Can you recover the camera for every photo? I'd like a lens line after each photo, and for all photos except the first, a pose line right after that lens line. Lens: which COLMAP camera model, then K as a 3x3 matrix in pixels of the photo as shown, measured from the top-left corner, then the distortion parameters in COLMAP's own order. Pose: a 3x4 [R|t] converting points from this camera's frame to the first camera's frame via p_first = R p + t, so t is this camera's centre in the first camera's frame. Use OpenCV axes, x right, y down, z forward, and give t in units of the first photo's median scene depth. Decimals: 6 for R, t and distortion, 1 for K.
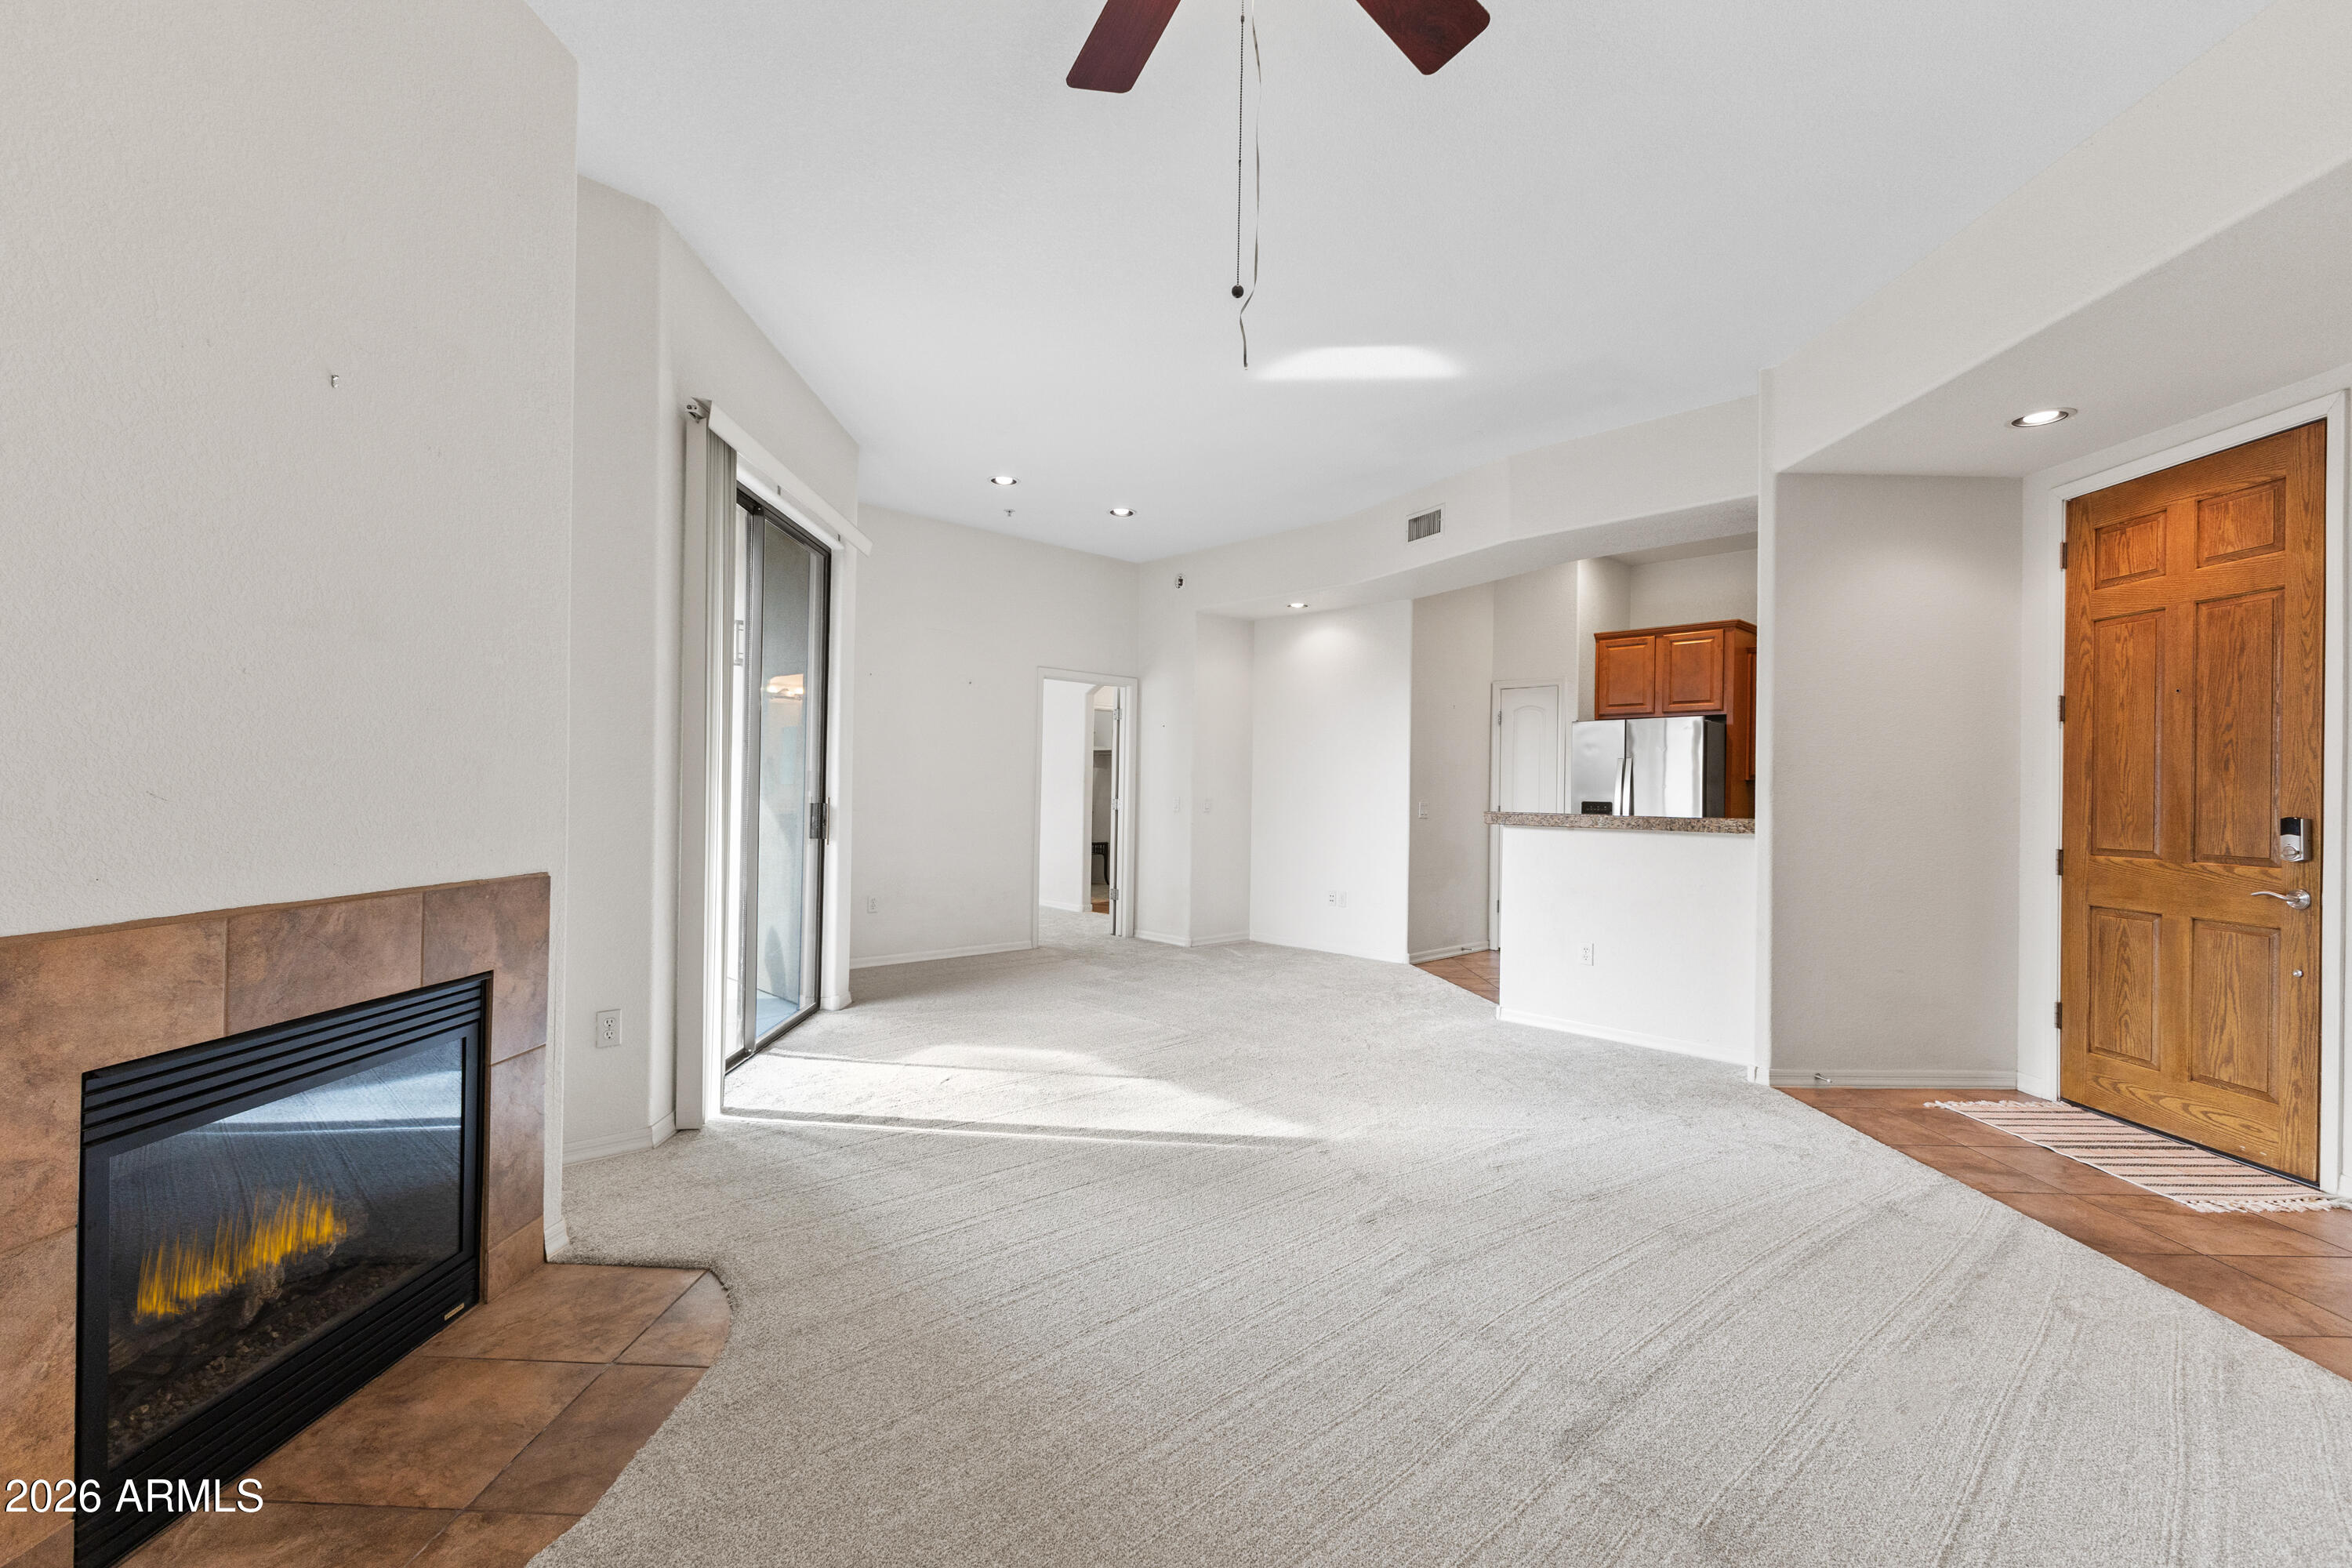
lens RADIAL K [[1020.3, 0, 1176.6], [0, 1020.3, 786.6], [0, 0, 1]] dist [0.007396, 0.000314]
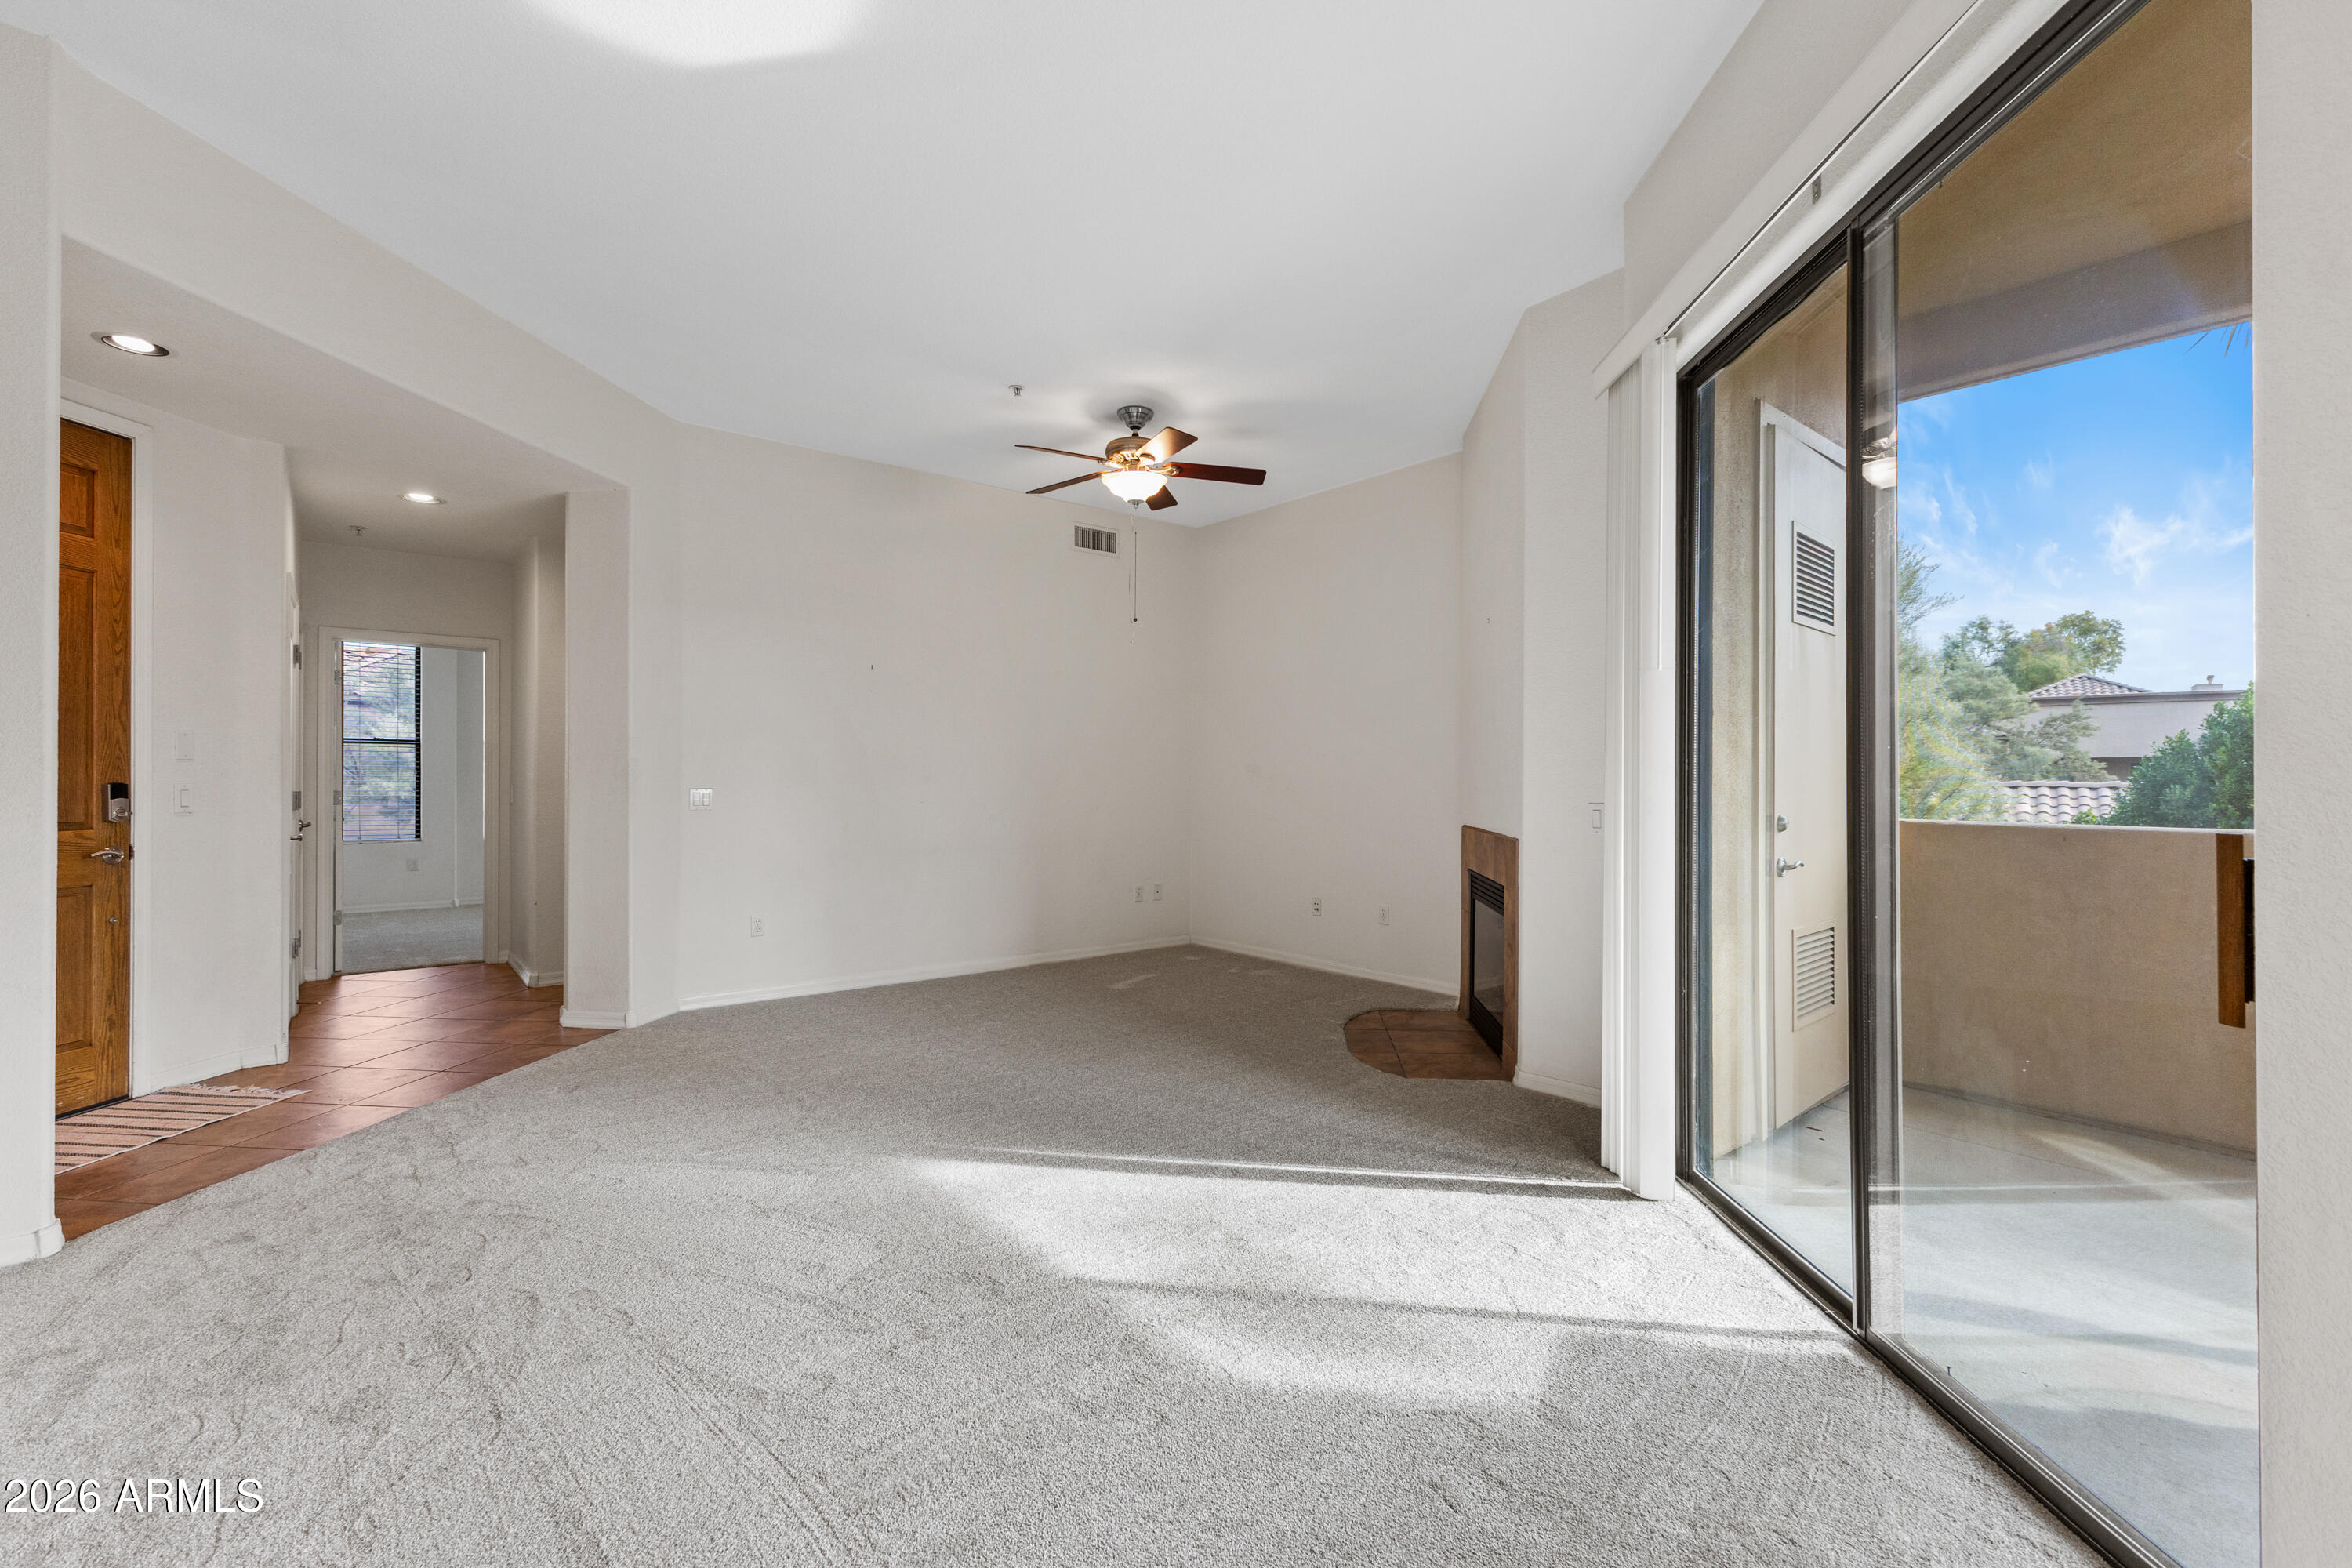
lens RADIAL K [[1020.3, 0, 1175.8], [0, 1020.3, 779.7], [0, 0, 1]] dist [0.007396, 0.000314]
pose [[-0.997261, -0.011162, 0.073122, -0.193210], [-0.011679, 0.999910, -0.006636, 0.025531], [-0.073041, -0.007472, -0.997301, 2.541579]]
